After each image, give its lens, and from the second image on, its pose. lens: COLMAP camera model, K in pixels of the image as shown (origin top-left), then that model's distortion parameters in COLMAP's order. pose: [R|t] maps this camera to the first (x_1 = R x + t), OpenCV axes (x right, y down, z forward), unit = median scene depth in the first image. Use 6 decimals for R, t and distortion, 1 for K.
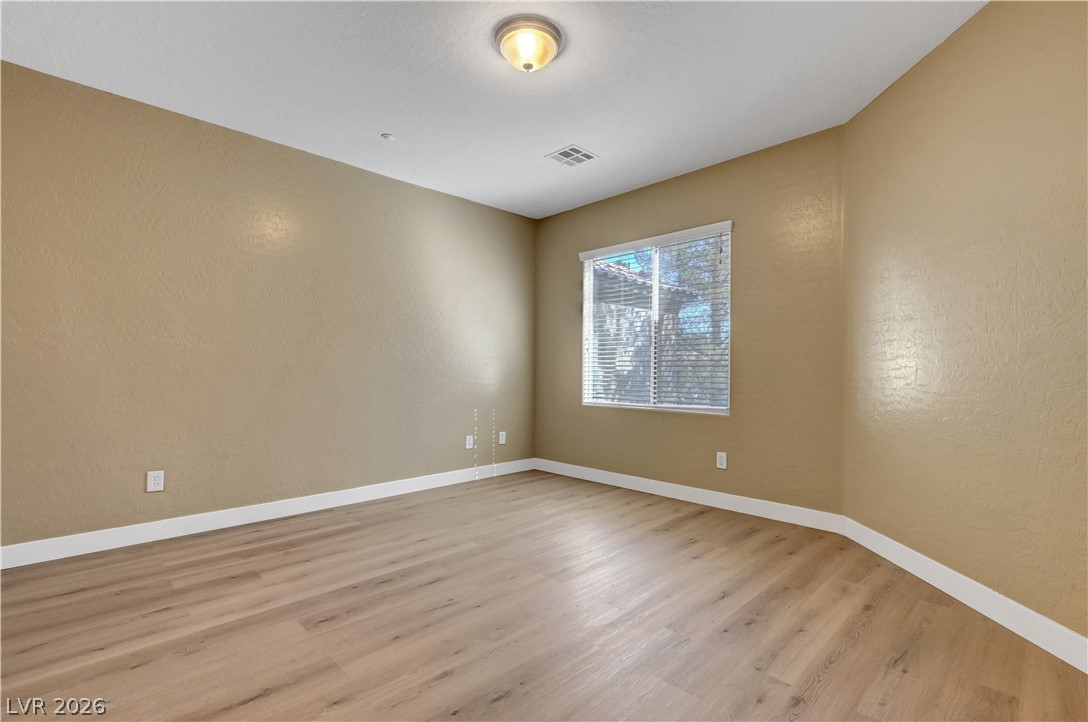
lens RADIAL K [[479.5, 0, 559.6], [0, 479.5, 365.9], [0, 0, 1]] dist [0.000385, 0.000239]
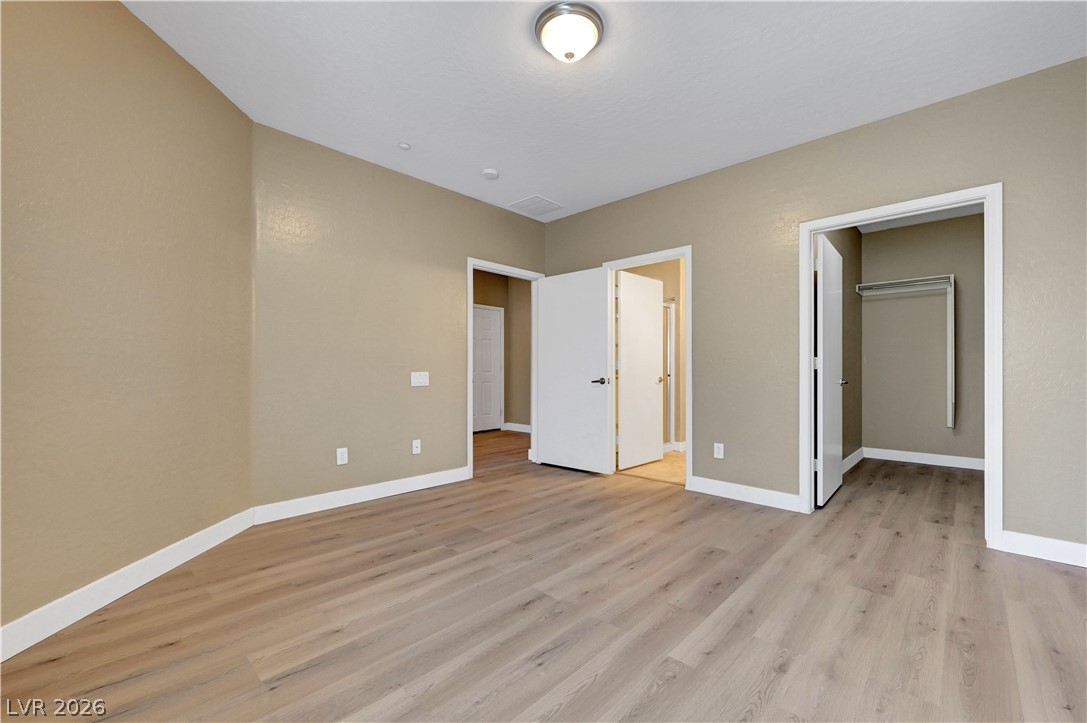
lens RADIAL K [[446.8, 0, 552.4], [0, 446.8, 369.8], [0, 0, 1]] dist [-0.000728, -0.000187]
pose [[-0.999548, -0.007433, -0.029126, -0.005994], [-0.007144, 0.999924, -0.009998, 0.029901], [0.029198, -0.009786, -0.999526, 1.701735]]
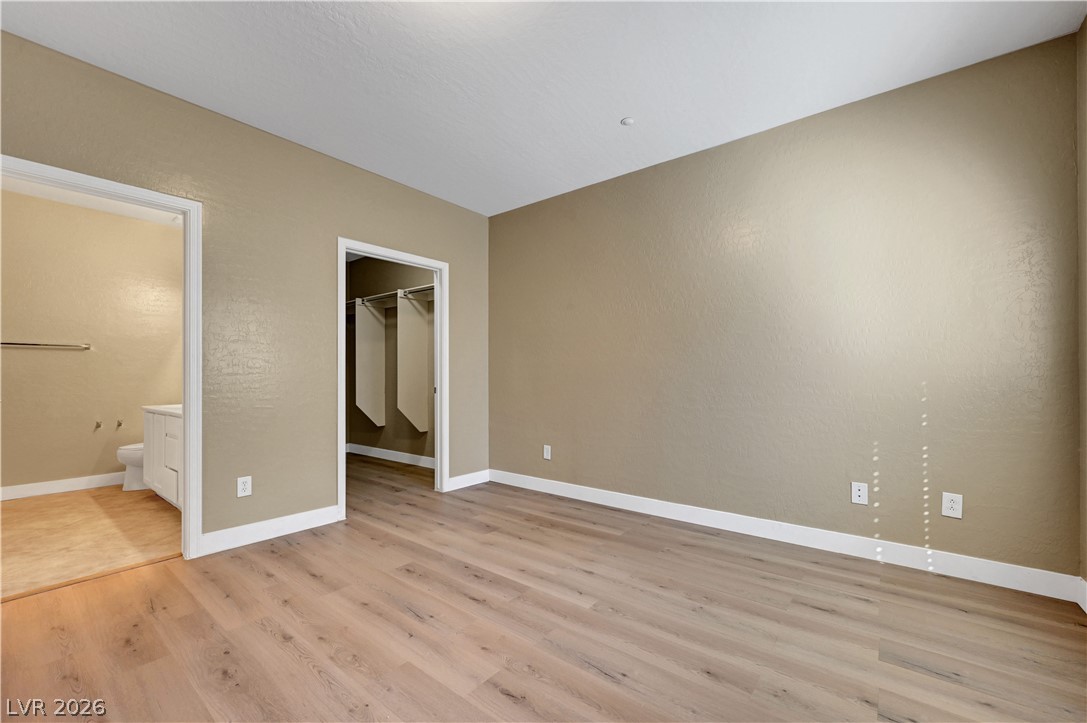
lens RADIAL K [[446.8, 0, 552.4], [0, 446.8, 369.8], [0, 0, 1]] dist [-0.000728, -0.000187]
pose [[0.119389, -0.017002, -0.992702, 0.578818], [0.011534, 0.999810, -0.015736, 0.010556], [0.992781, -0.009571, 0.119563, 0.948978]]
